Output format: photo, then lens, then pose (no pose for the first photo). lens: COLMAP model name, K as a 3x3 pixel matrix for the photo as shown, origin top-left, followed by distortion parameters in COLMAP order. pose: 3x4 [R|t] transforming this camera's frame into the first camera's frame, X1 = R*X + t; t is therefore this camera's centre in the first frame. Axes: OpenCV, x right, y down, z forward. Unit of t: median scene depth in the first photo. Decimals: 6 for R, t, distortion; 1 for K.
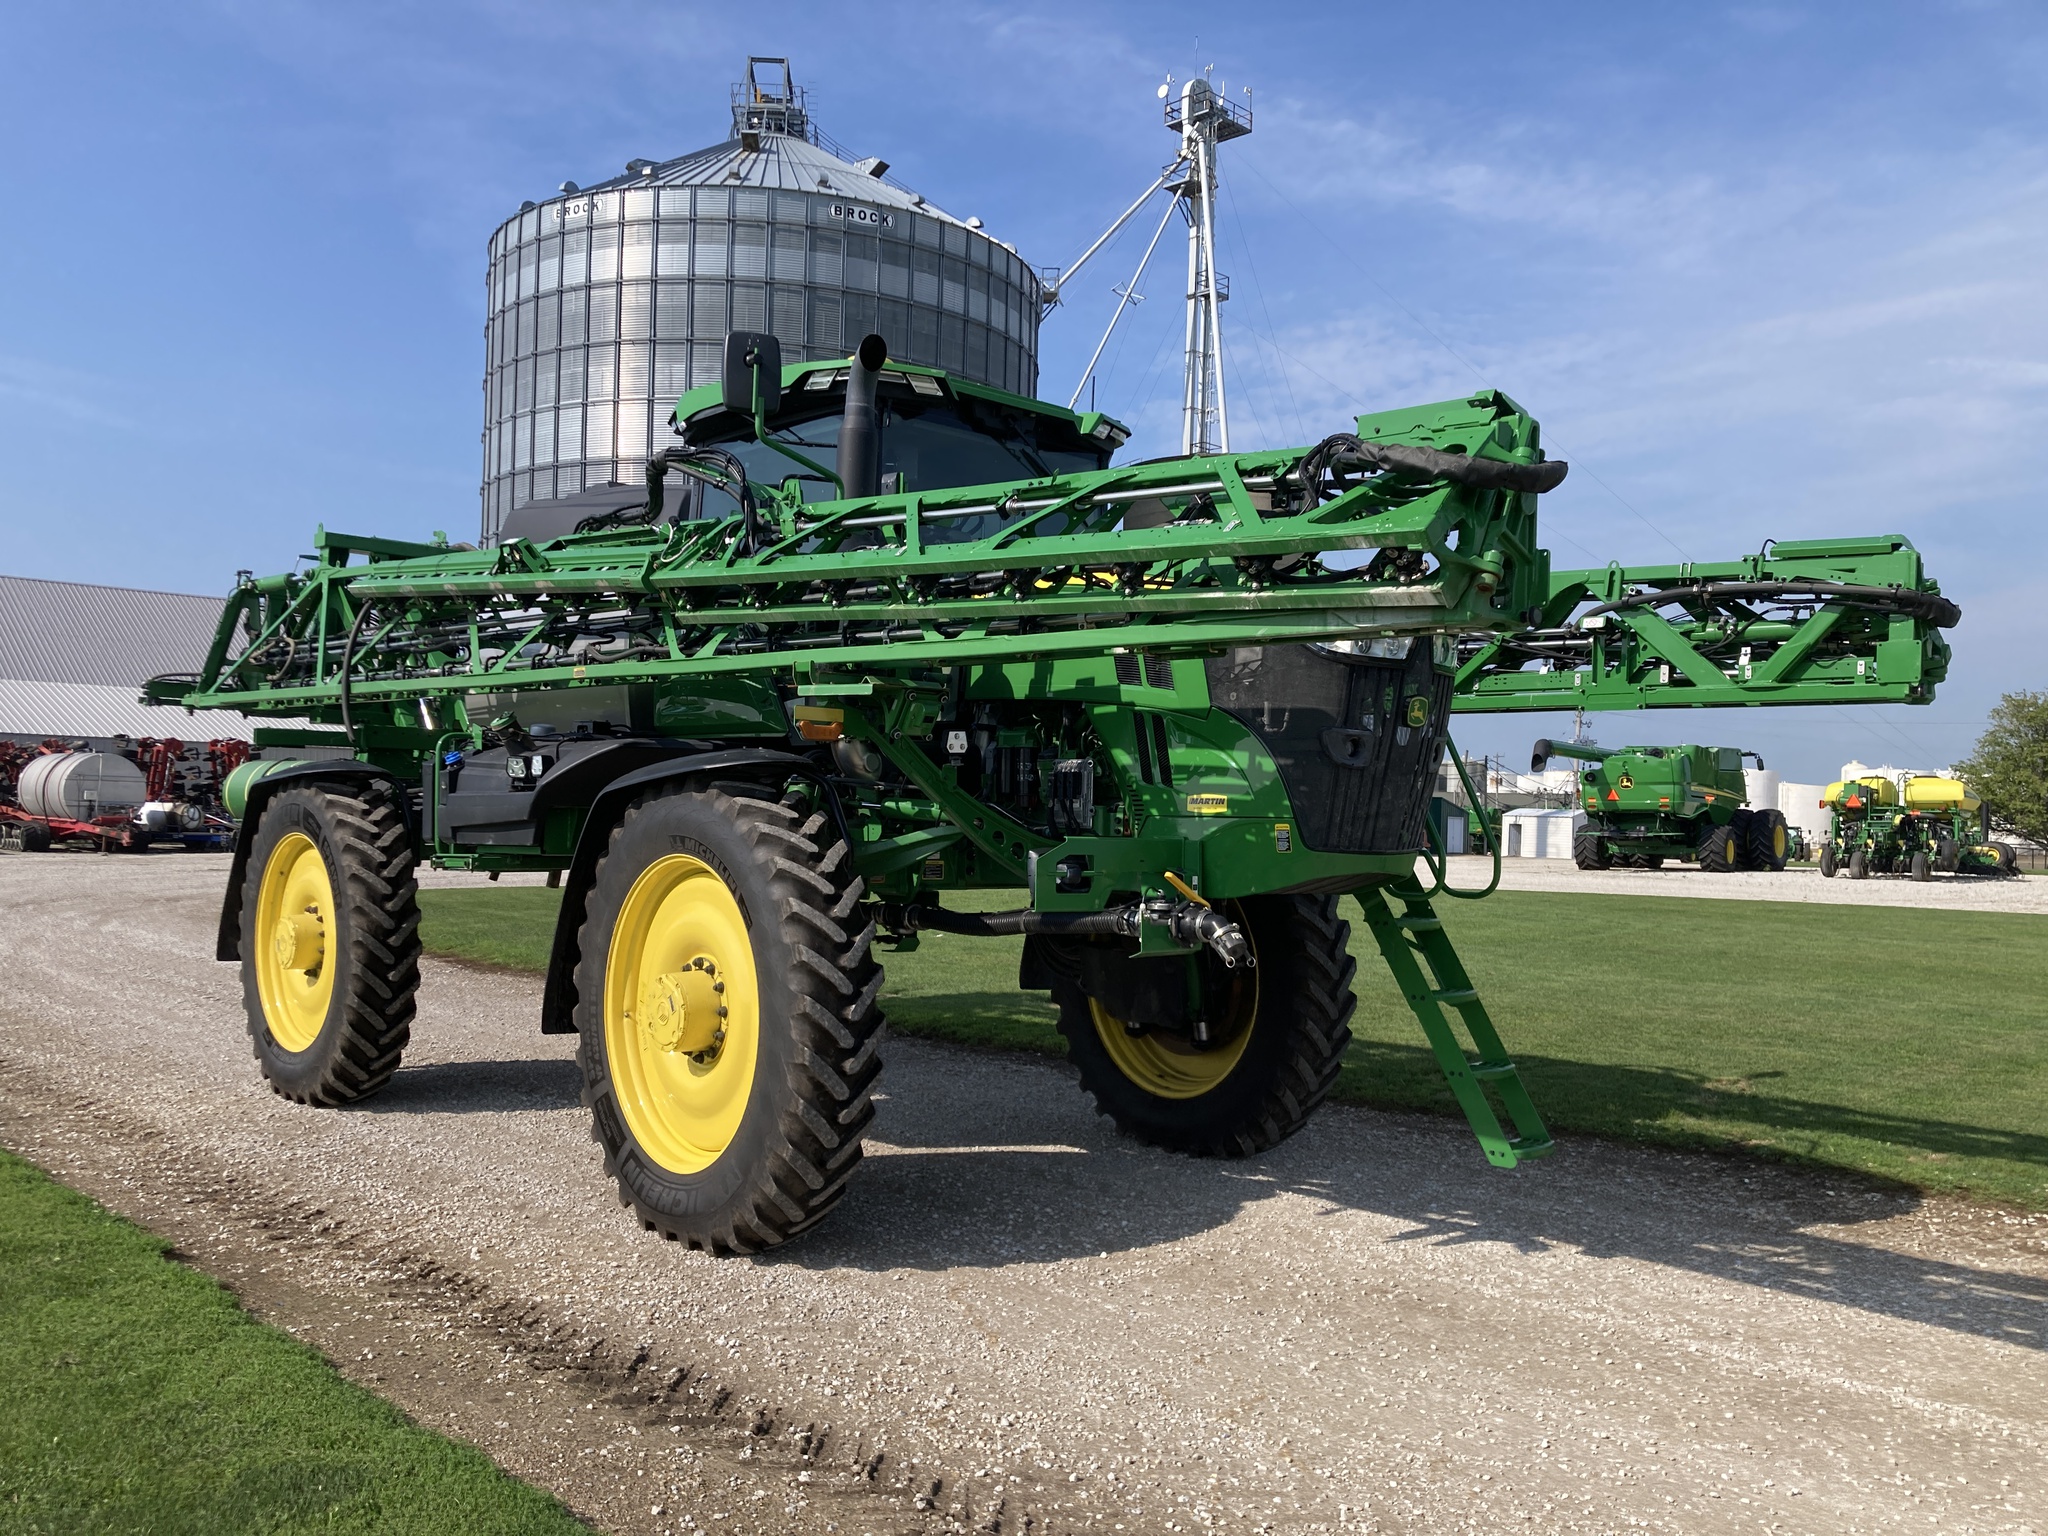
lens RADIAL K [[1614.8, 0, 1024.0], [0, 1614.8, 768.0], [0, 0, 1]] dist [0.039402, -0.055799]
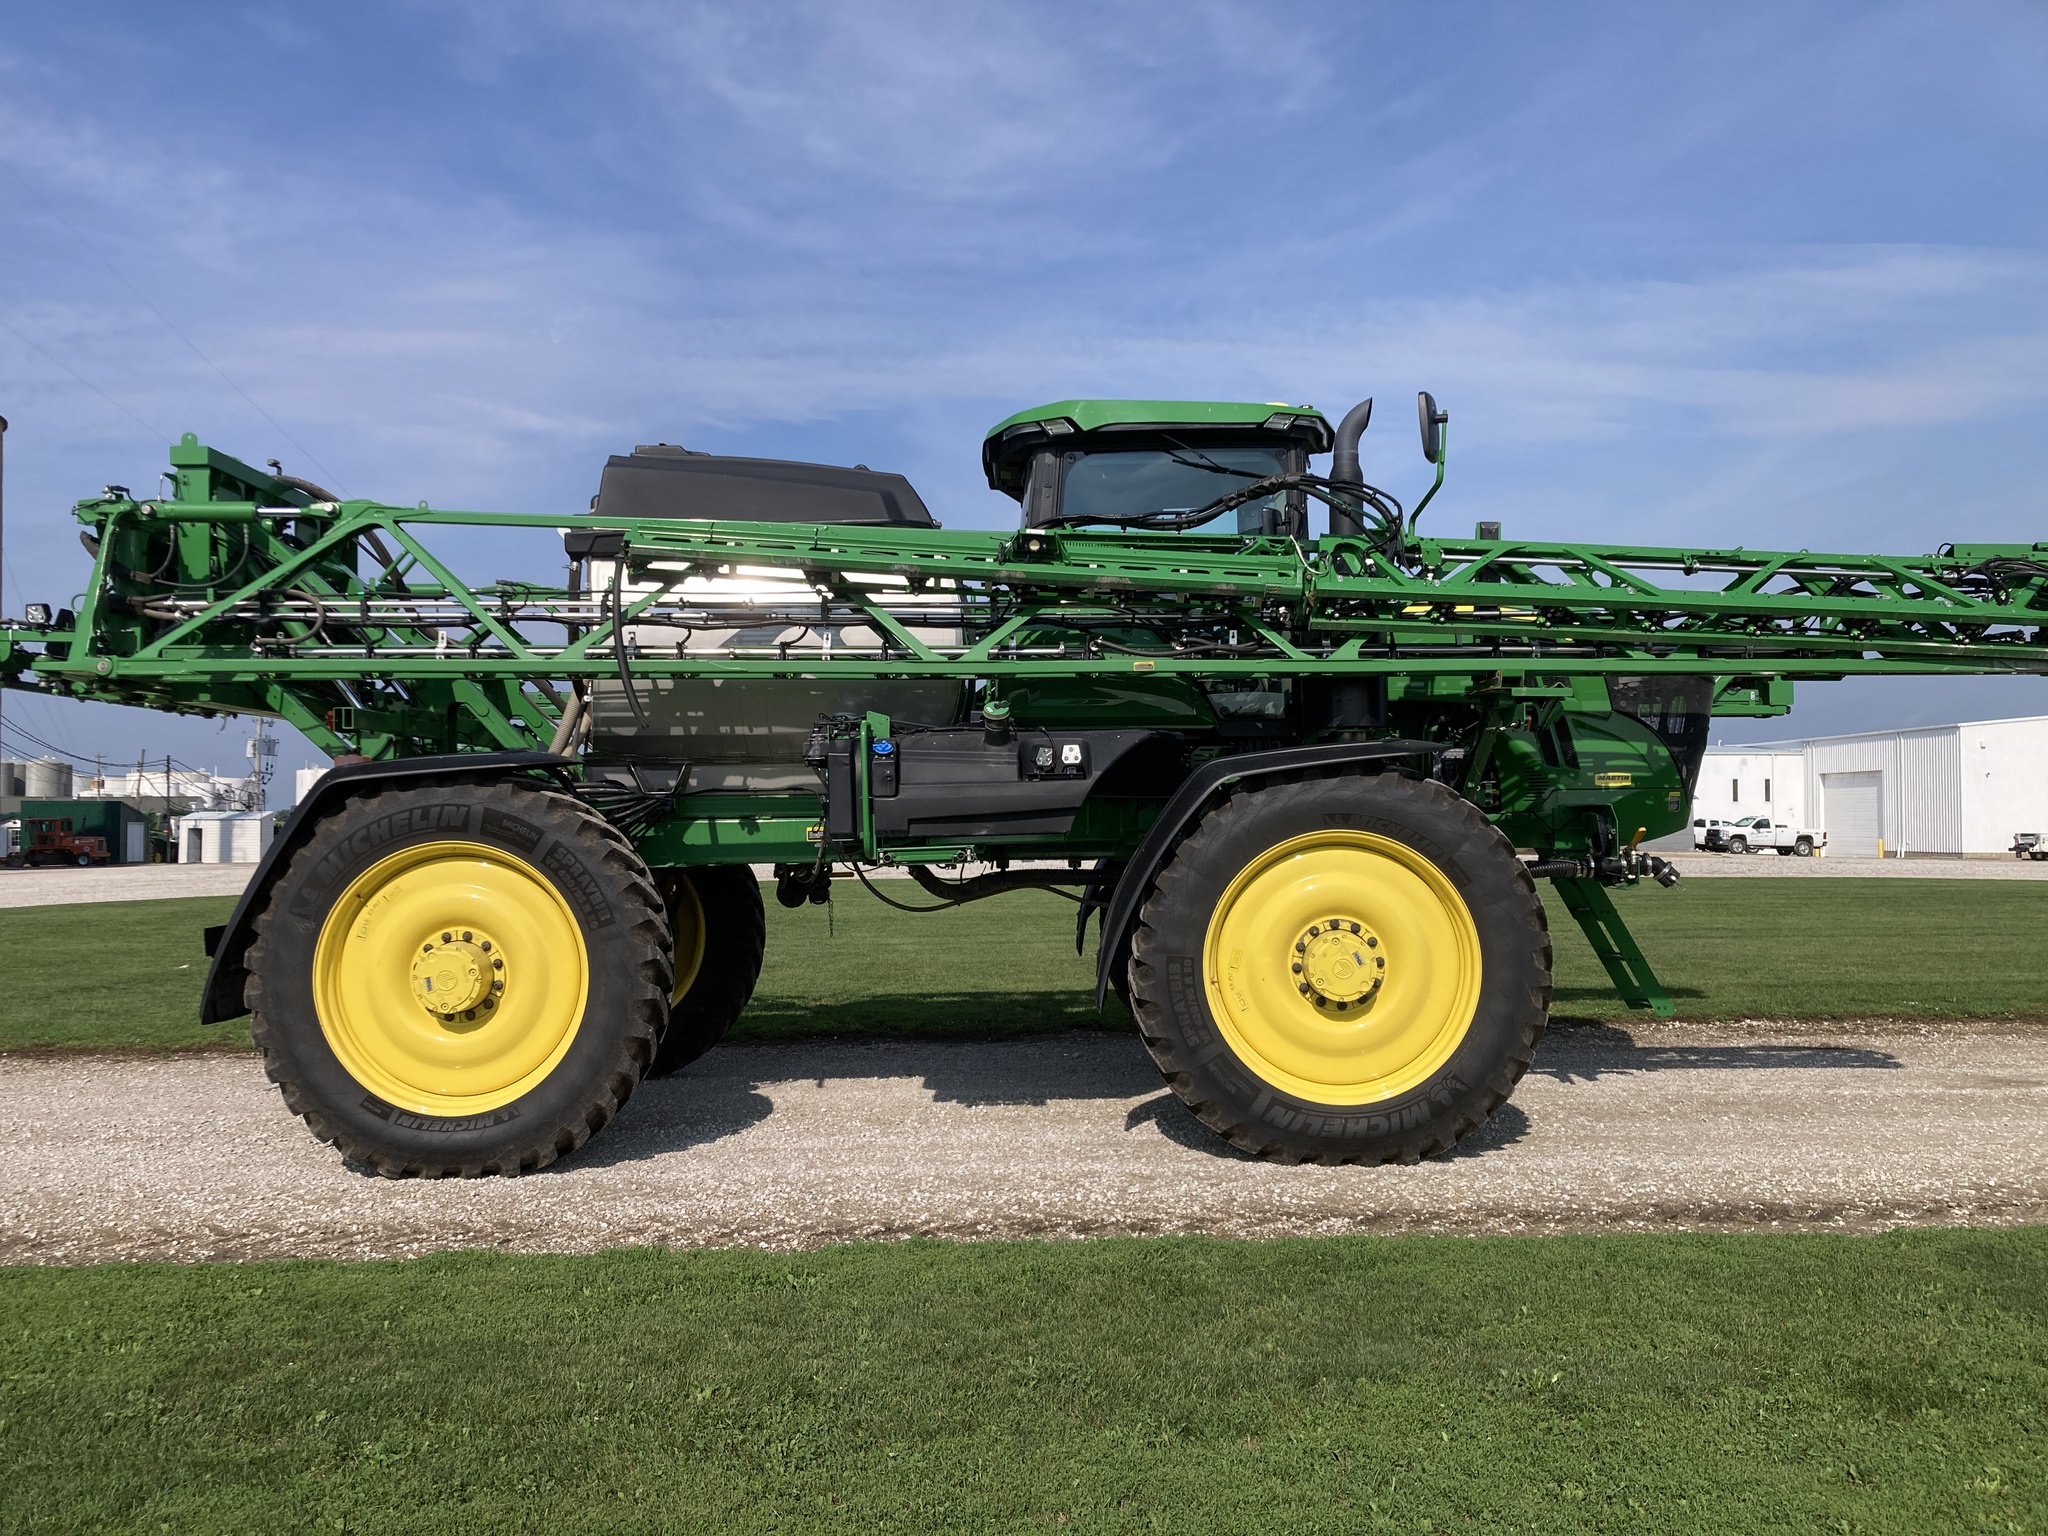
lens RADIAL K [[1600.9, 0, 991.1], [0, 1600.9, 769.7], [0, 0, 1]] dist [0.006348, -0.004160]
pose [[0.705798, -0.006319, 0.708385, -1.201368], [0.005804, 0.999978, 0.003138, 0.005766], [-0.708390, 0.001896, 0.705819, 0.376671]]
